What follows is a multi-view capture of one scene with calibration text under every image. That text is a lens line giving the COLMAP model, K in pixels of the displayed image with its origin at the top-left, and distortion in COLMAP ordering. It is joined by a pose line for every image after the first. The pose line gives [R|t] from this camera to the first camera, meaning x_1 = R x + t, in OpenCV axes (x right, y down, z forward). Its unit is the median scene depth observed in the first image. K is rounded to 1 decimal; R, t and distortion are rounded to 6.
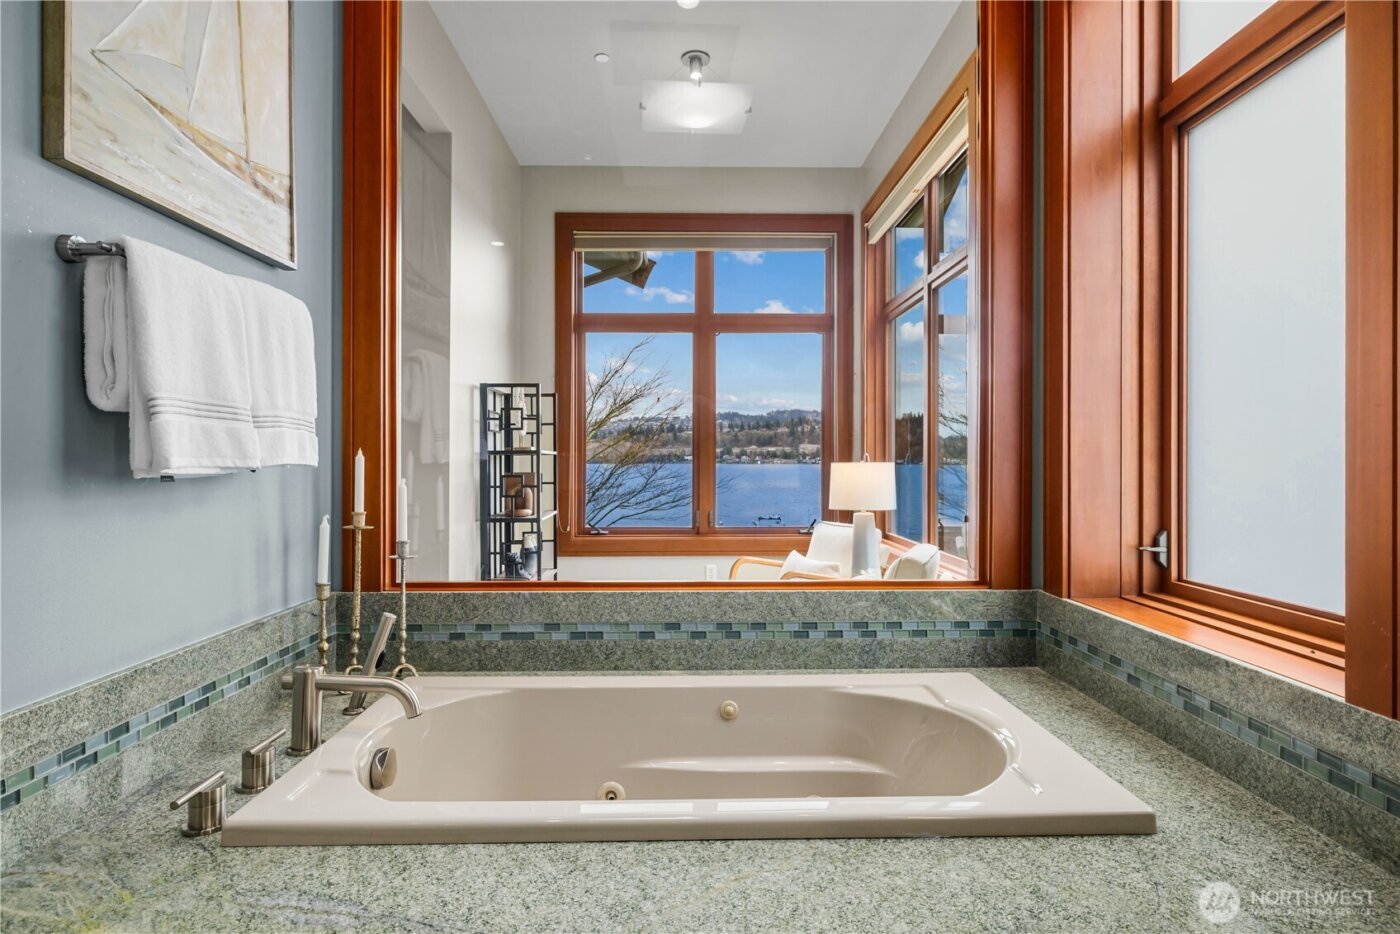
lens RADIAL K [[751.1, 0, 698.9], [0, 751.1, 466.0], [0, 0, 1]] dist [-0.001538, -0.000034]
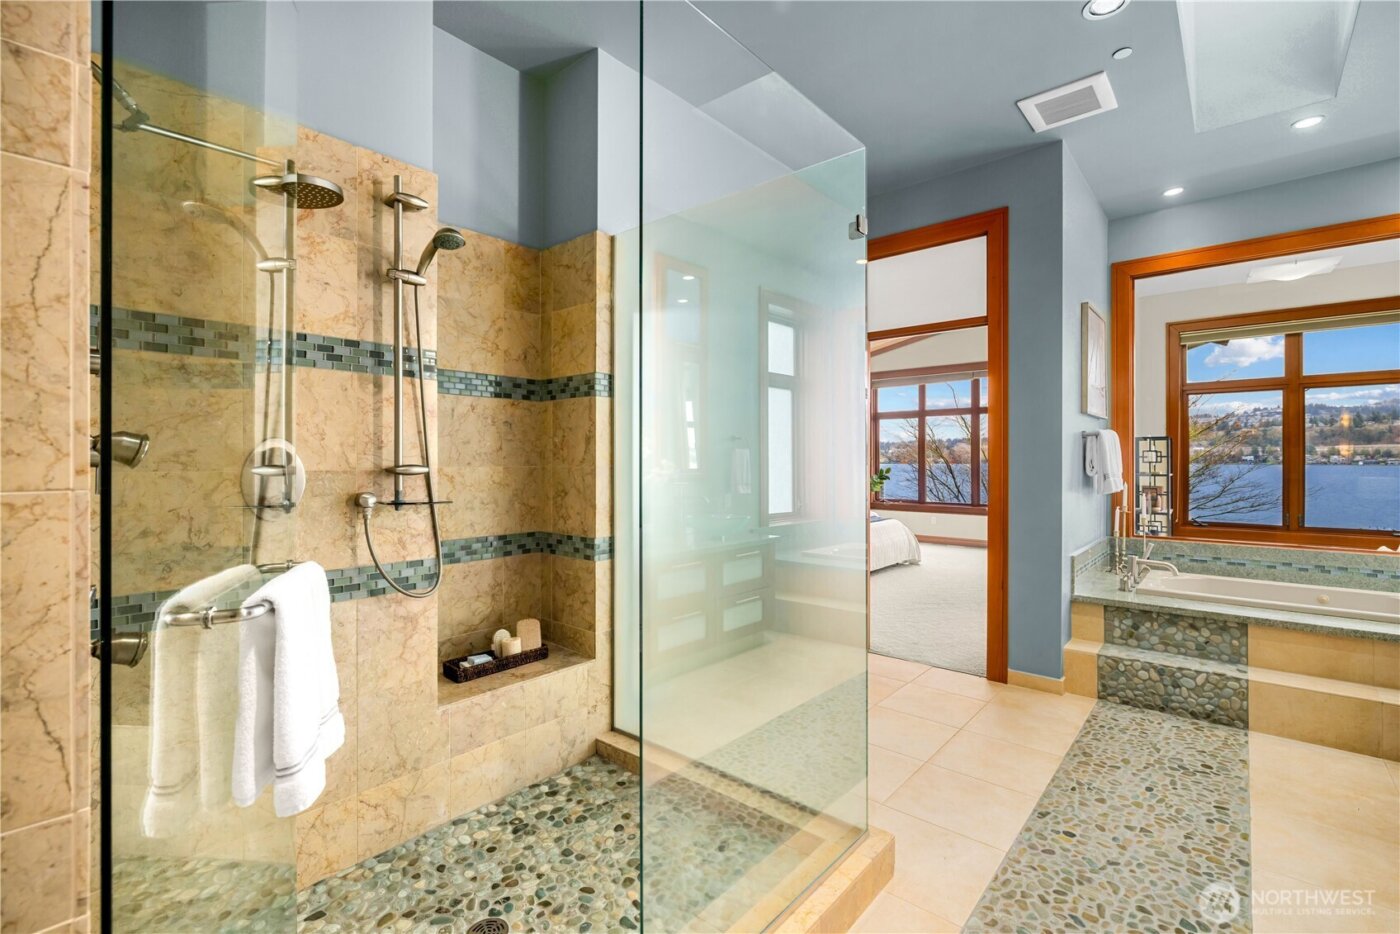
lens RADIAL K [[634.5, 0, 704.5], [0, 634.5, 459.4], [0, 0, 1]] dist [-0.002921, 0.000975]
pose [[0.749466, -0.003161, -0.662036, -0.083731], [-0.003869, 0.999951, -0.009154, -0.068686], [0.662032, 0.009422, 0.749417, -1.498533]]
